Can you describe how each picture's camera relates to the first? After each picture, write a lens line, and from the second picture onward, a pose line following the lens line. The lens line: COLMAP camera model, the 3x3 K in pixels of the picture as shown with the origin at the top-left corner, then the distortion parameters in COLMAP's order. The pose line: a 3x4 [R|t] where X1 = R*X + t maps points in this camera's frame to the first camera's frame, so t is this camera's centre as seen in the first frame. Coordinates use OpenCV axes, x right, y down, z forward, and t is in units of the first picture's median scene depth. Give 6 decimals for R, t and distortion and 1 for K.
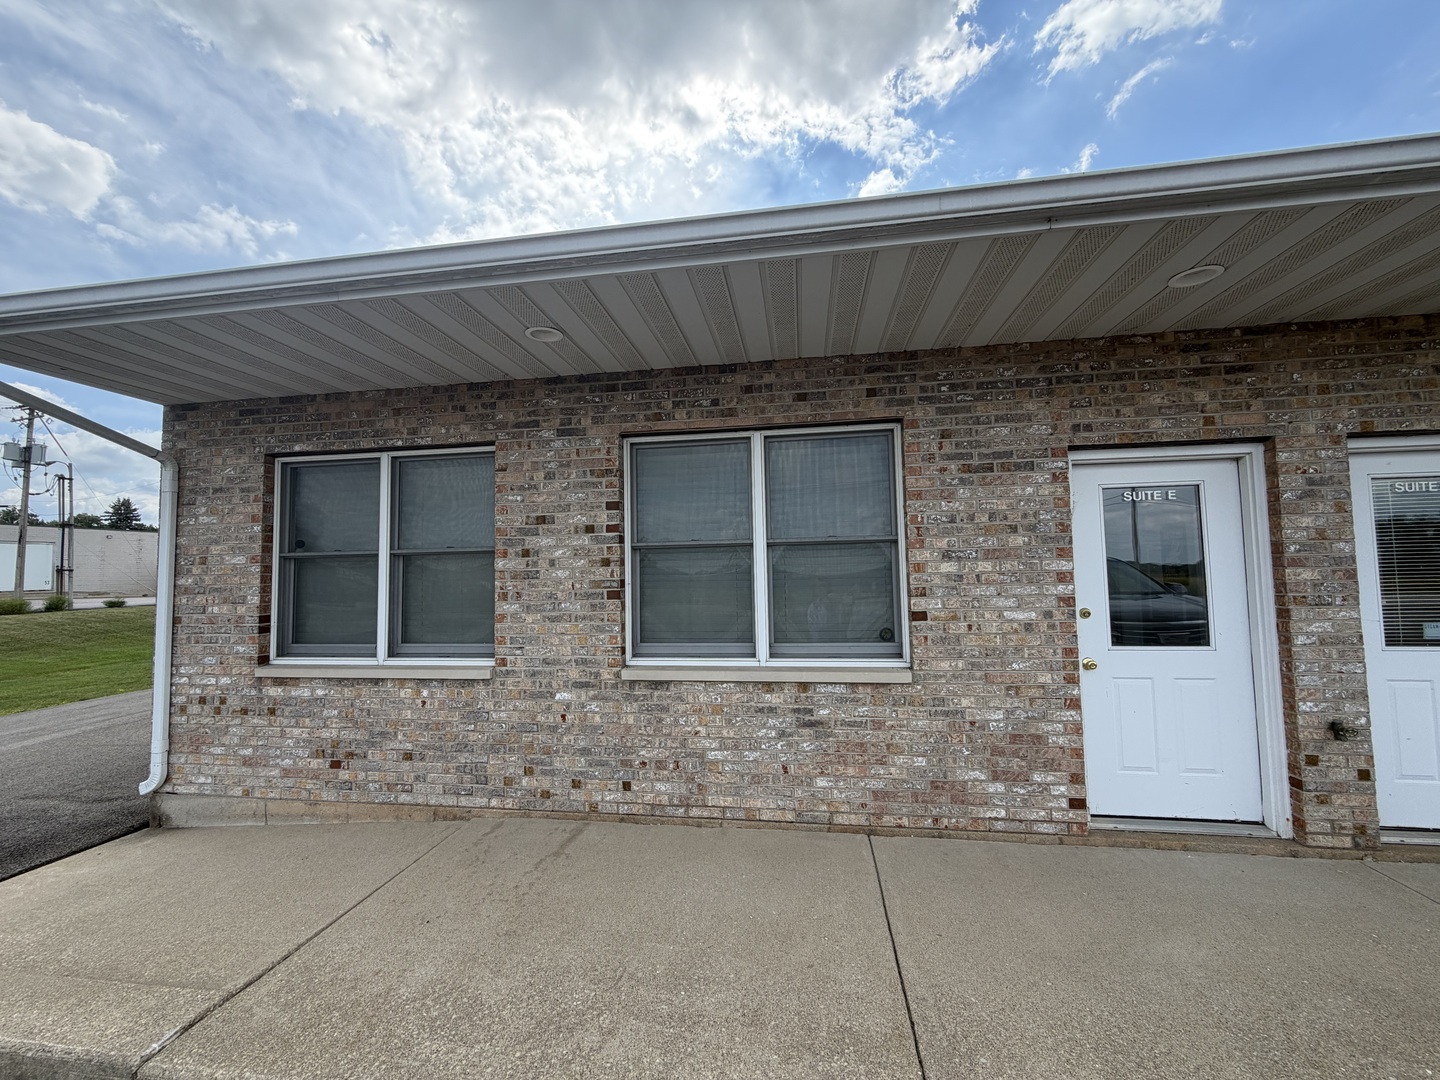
lens RADIAL K [[572.6, 0, 718.1], [0, 572.6, 537.2], [0, 0, 1]] dist [-0.000491, 0.000376]
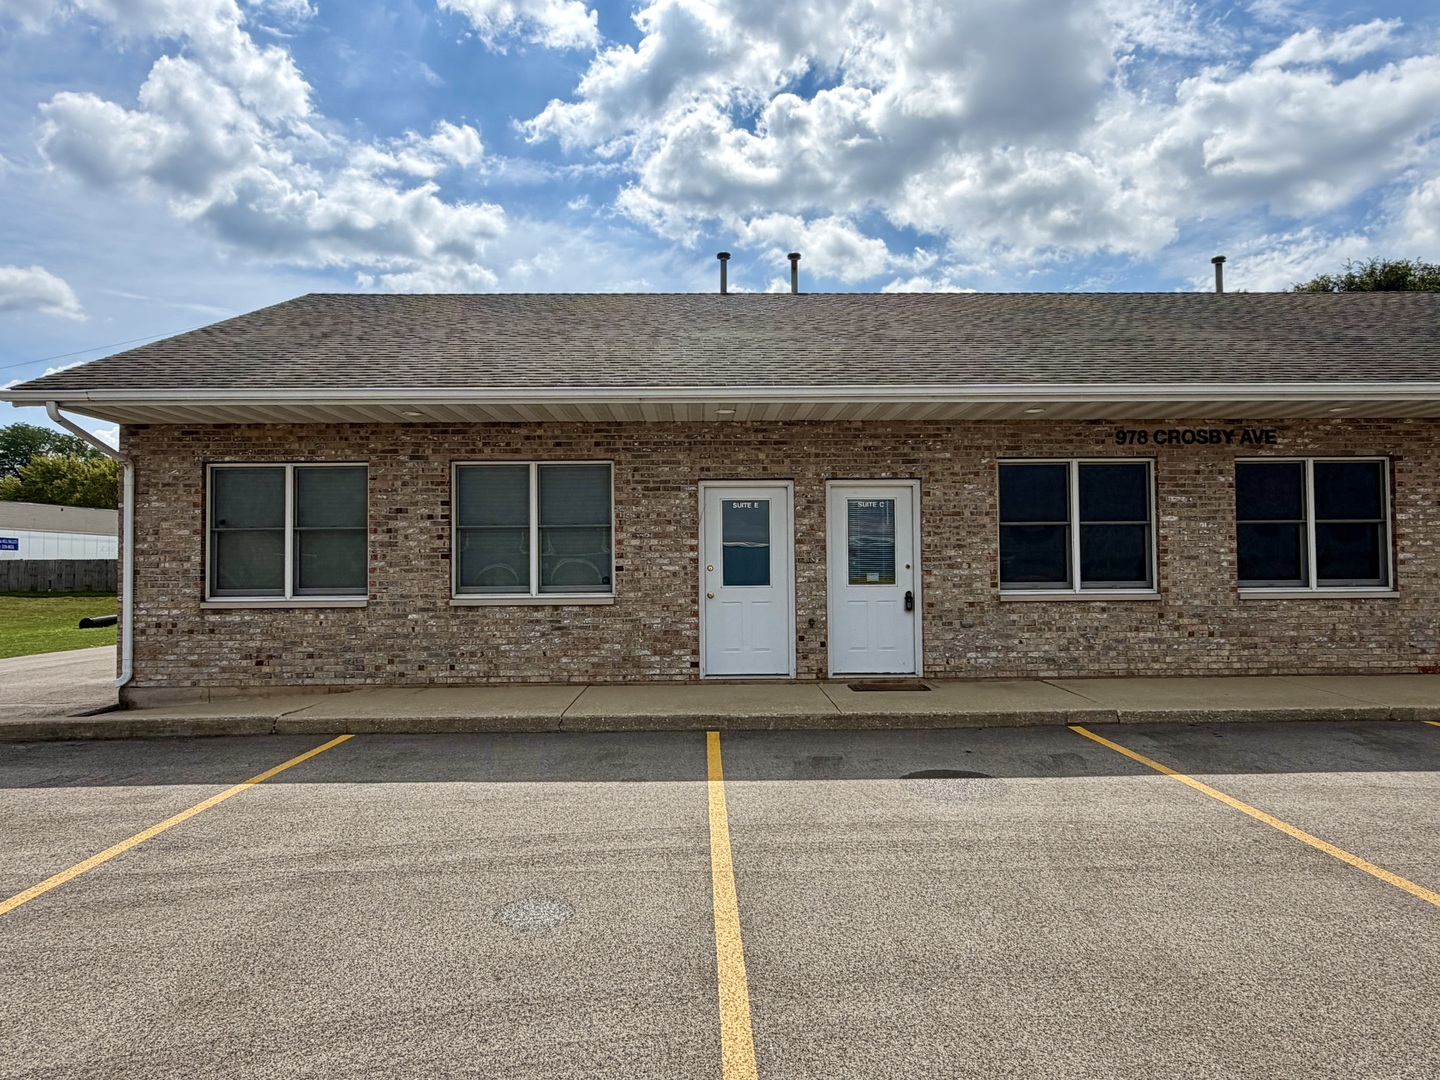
lens RADIAL K [[987.7, 0, 719.6], [0, 987.7, 540.6], [0, 0, 1]] dist [-0.000462, 0.001962]
pose [[0.985677, 0.014883, 0.167984, 0.129944], [-0.019809, 0.999420, 0.027683, -0.044054], [-0.167475, -0.030614, 0.985401, -2.080204]]
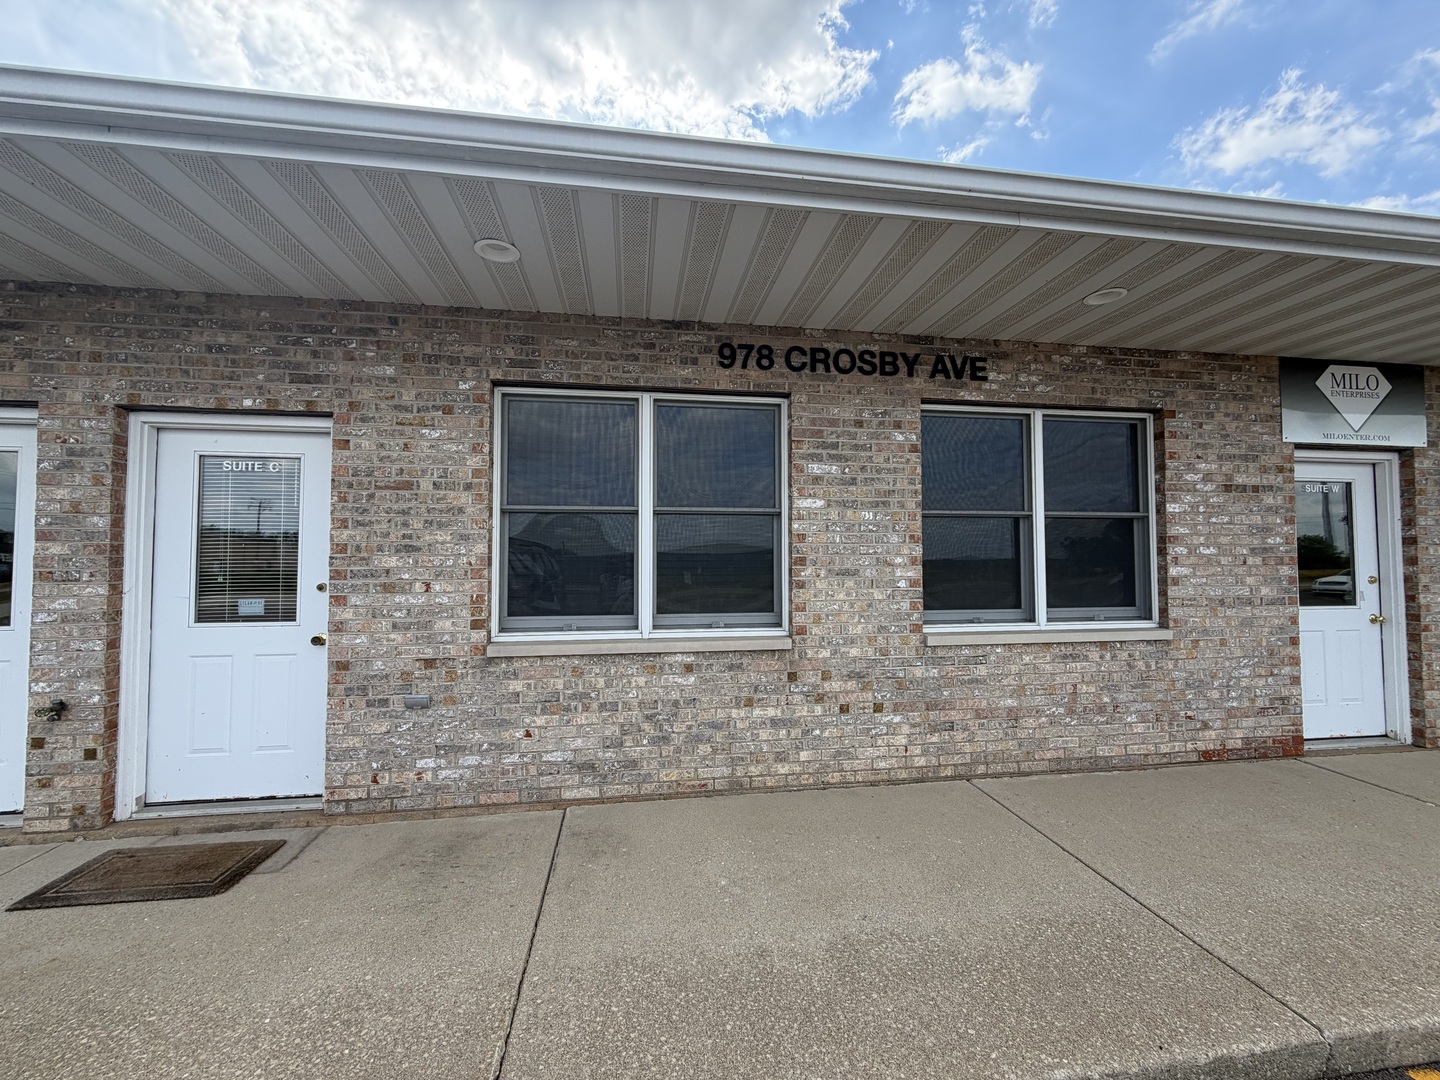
lens RADIAL K [[572.6, 0, 716.7], [0, 572.6, 526.3], [0, 0, 1]] dist [-0.000491, 0.000376]
pose [[0.956473, 0.030904, 0.290180, 1.577070], [-0.036980, 0.999196, 0.015475, -0.024598], [-0.289468, -0.025532, 0.956847, -0.200731]]
